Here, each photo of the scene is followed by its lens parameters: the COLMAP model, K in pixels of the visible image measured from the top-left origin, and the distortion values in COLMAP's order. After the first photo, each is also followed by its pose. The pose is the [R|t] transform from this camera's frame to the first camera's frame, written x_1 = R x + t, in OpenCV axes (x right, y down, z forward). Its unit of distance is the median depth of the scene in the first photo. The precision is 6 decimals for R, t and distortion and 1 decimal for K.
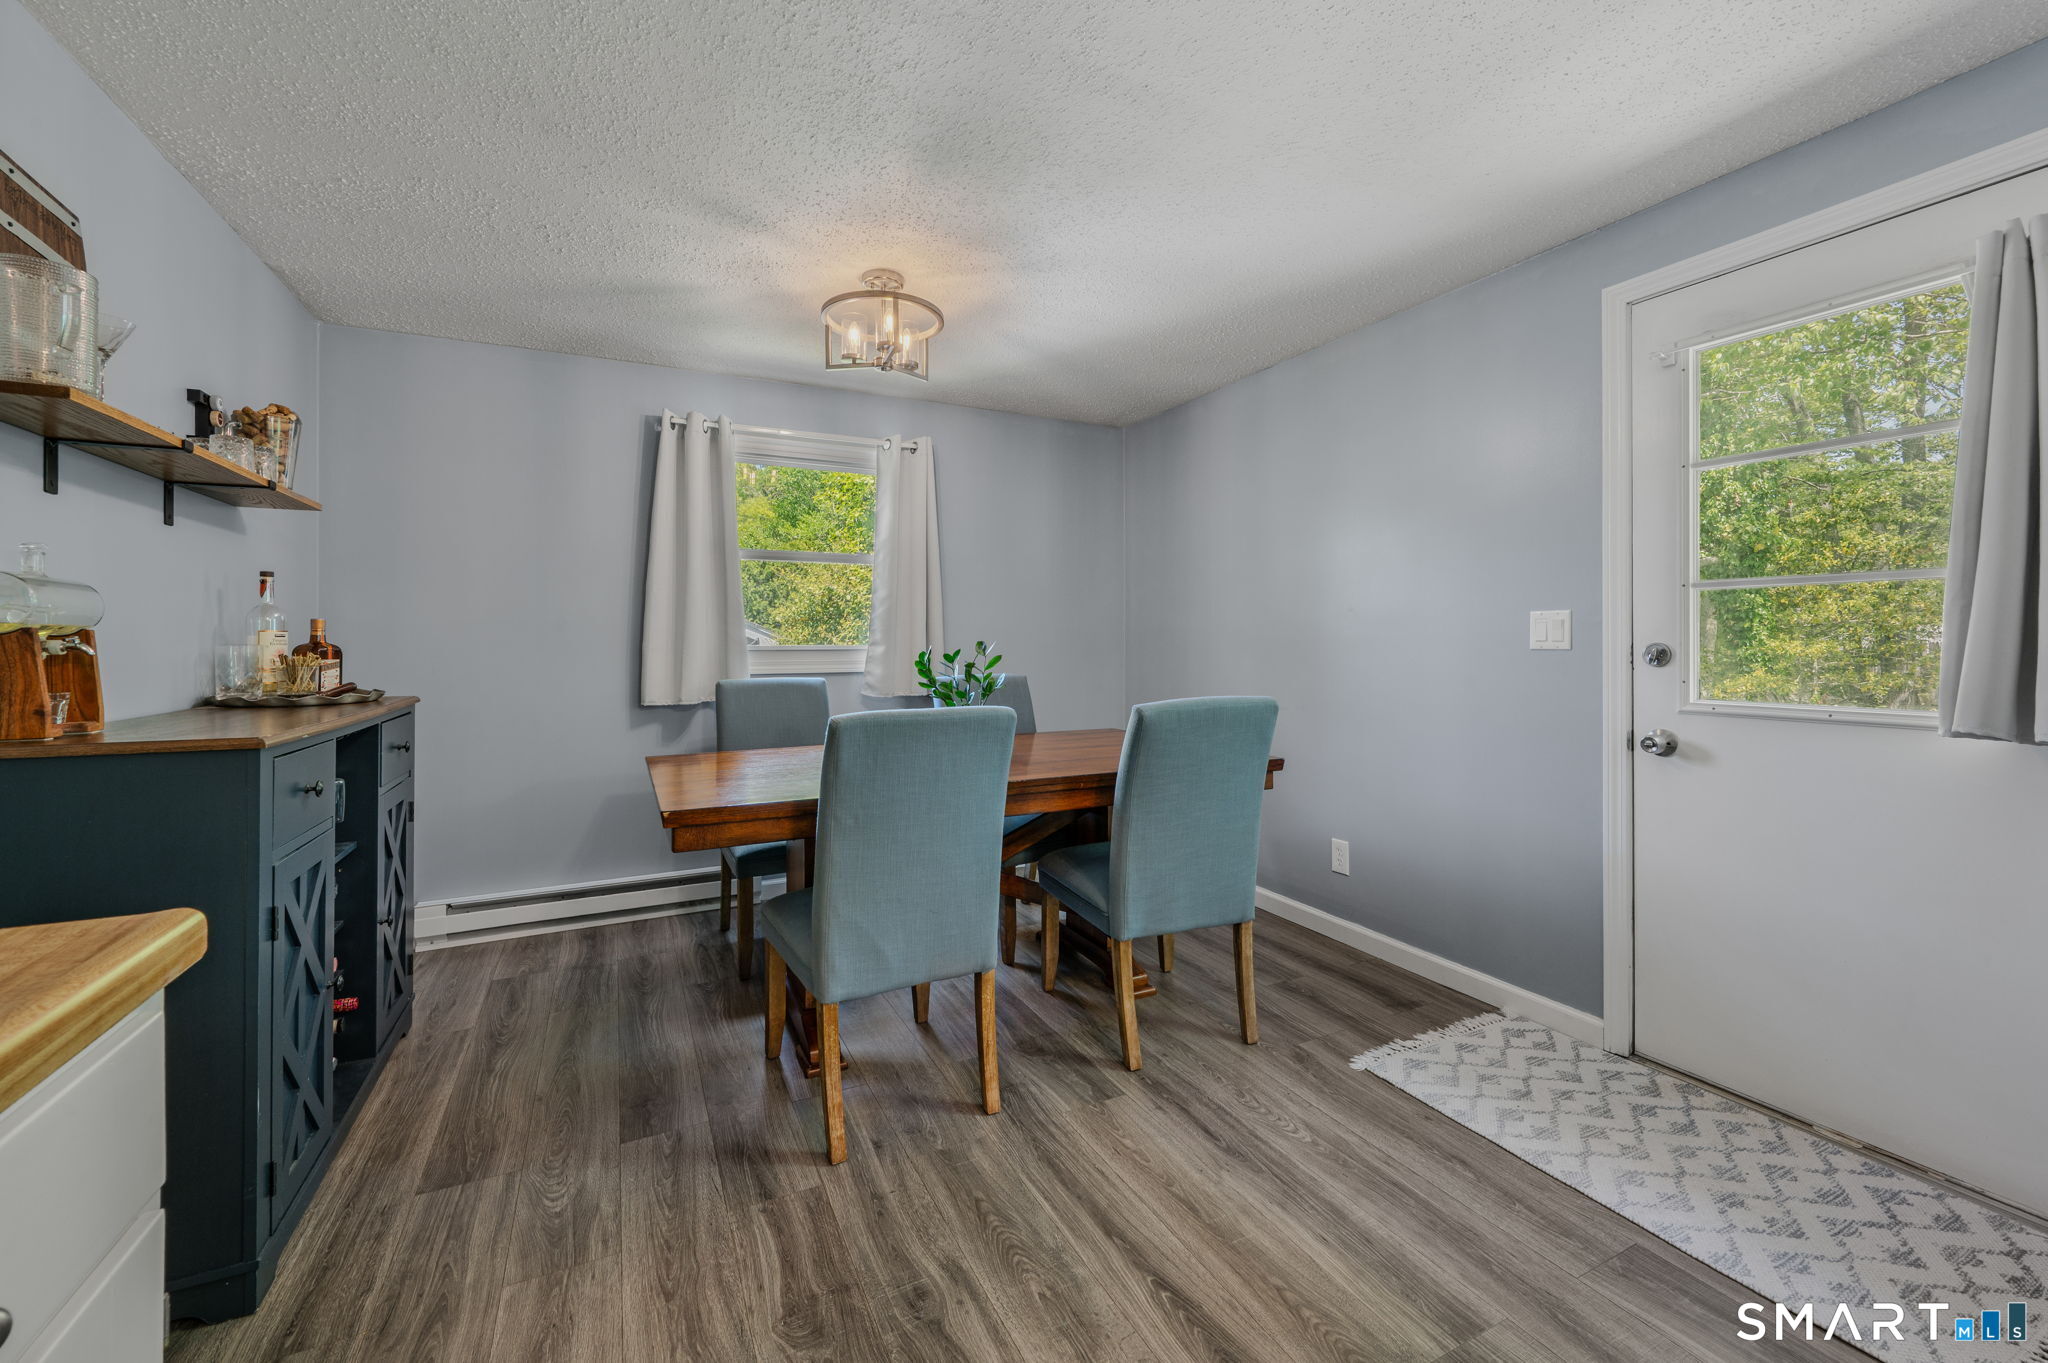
lens RADIAL K [[824.2, 0, 1023.9], [0, 824.2, 643.5], [0, 0, 1]] dist [-0.000611, -0.000043]
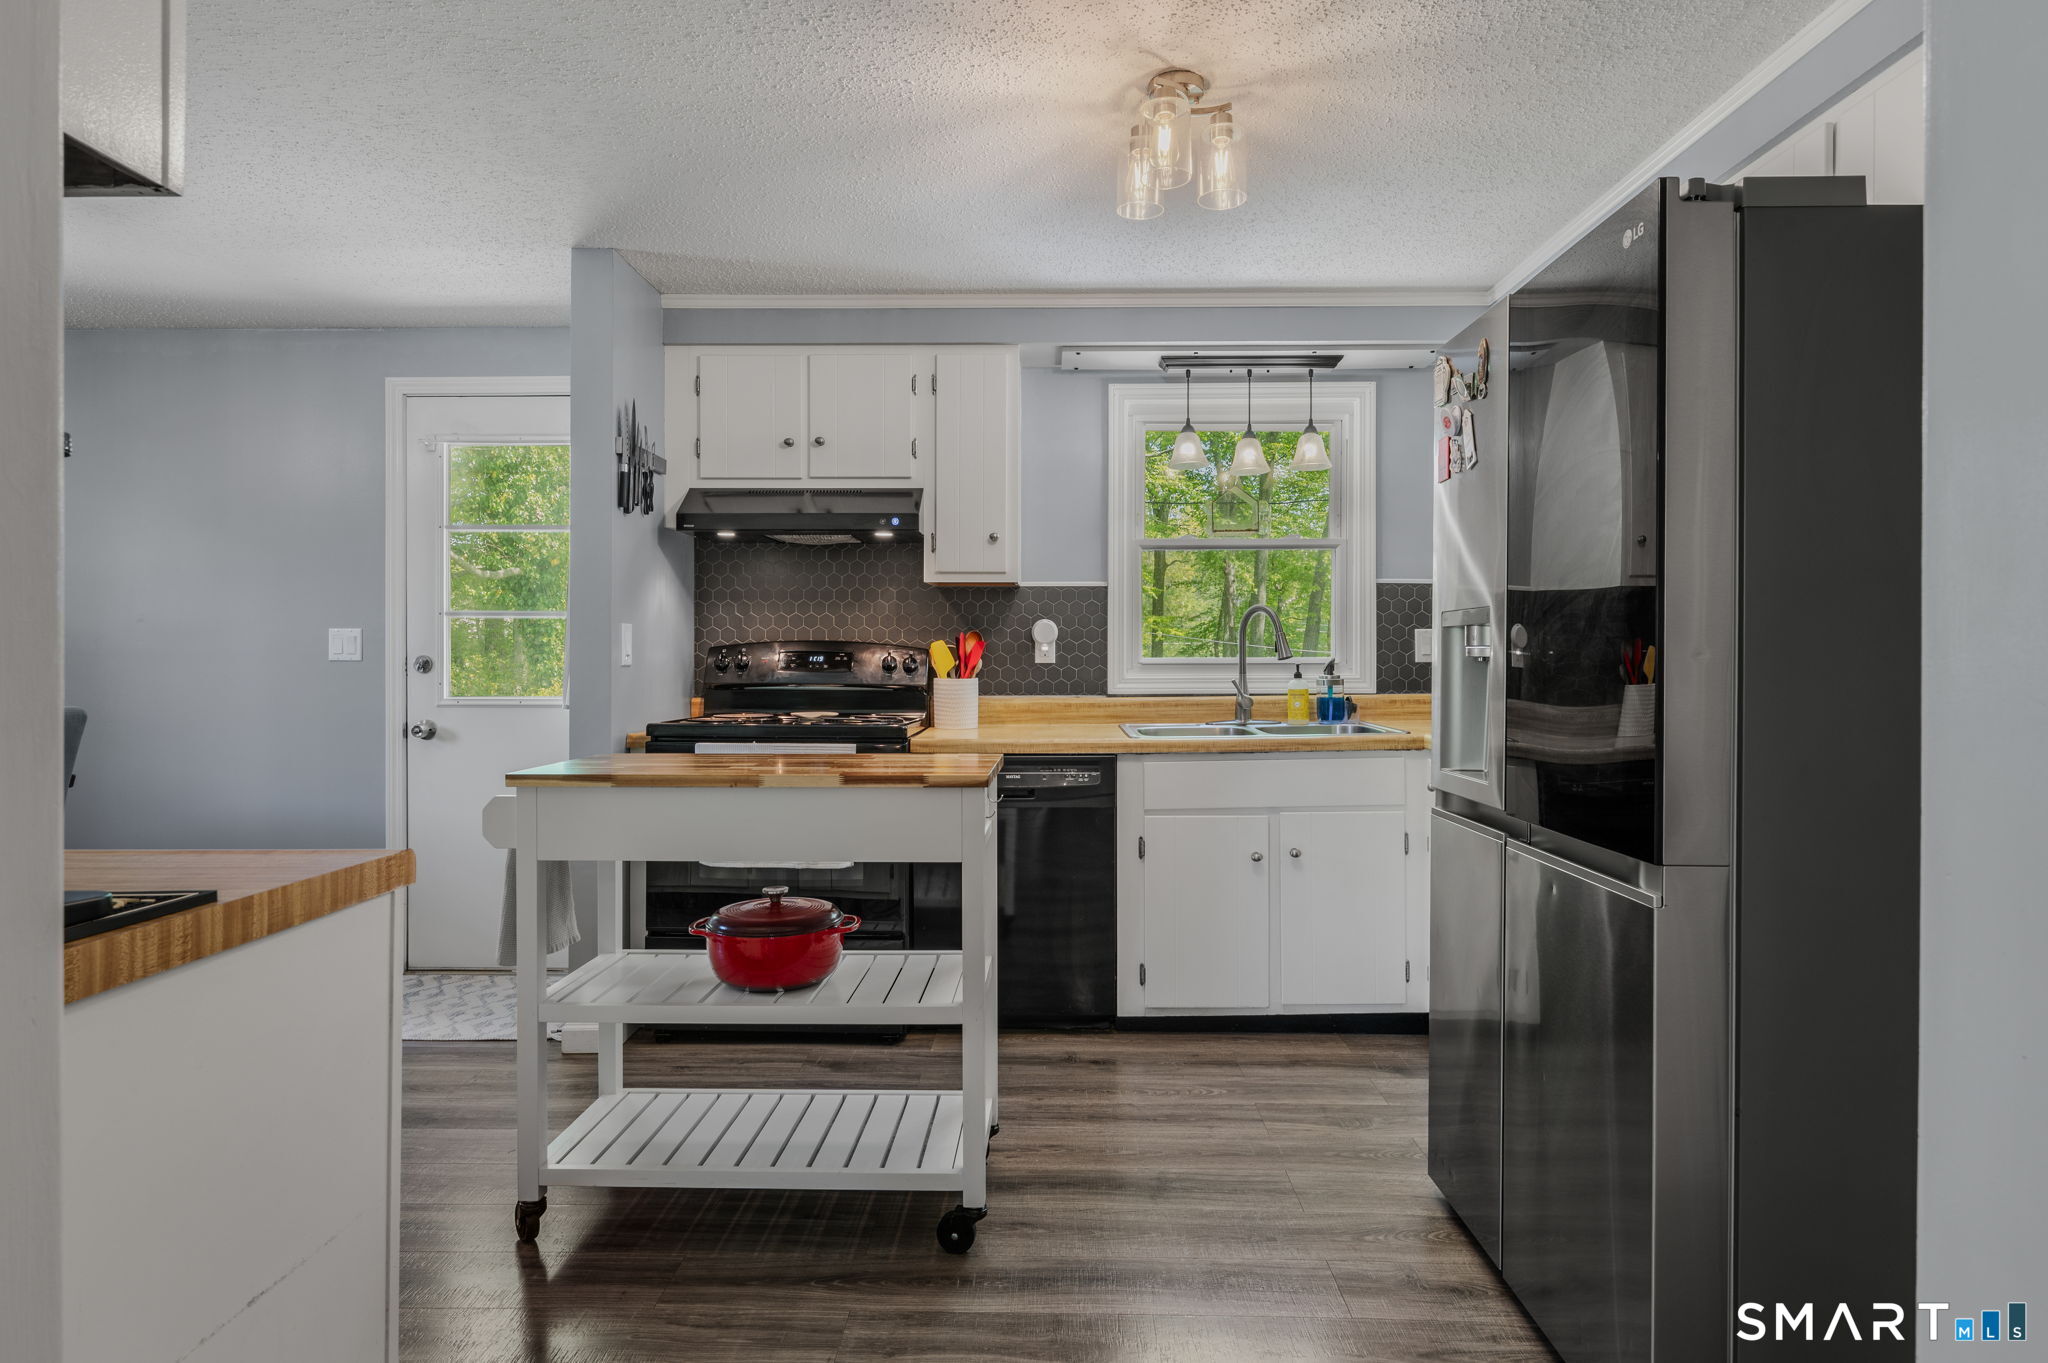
lens RADIAL K [[1173.7, 0, 1027.3], [0, 1173.7, 661.5], [0, 0, 1]] dist [-0.000652, -0.000221]
pose [[0.464432, -0.000856, 0.885608, -0.453248], [-0.000864, 0.999999, 0.001420, 0.005349], [-0.885608, -0.001425, 0.464431, -0.736957]]
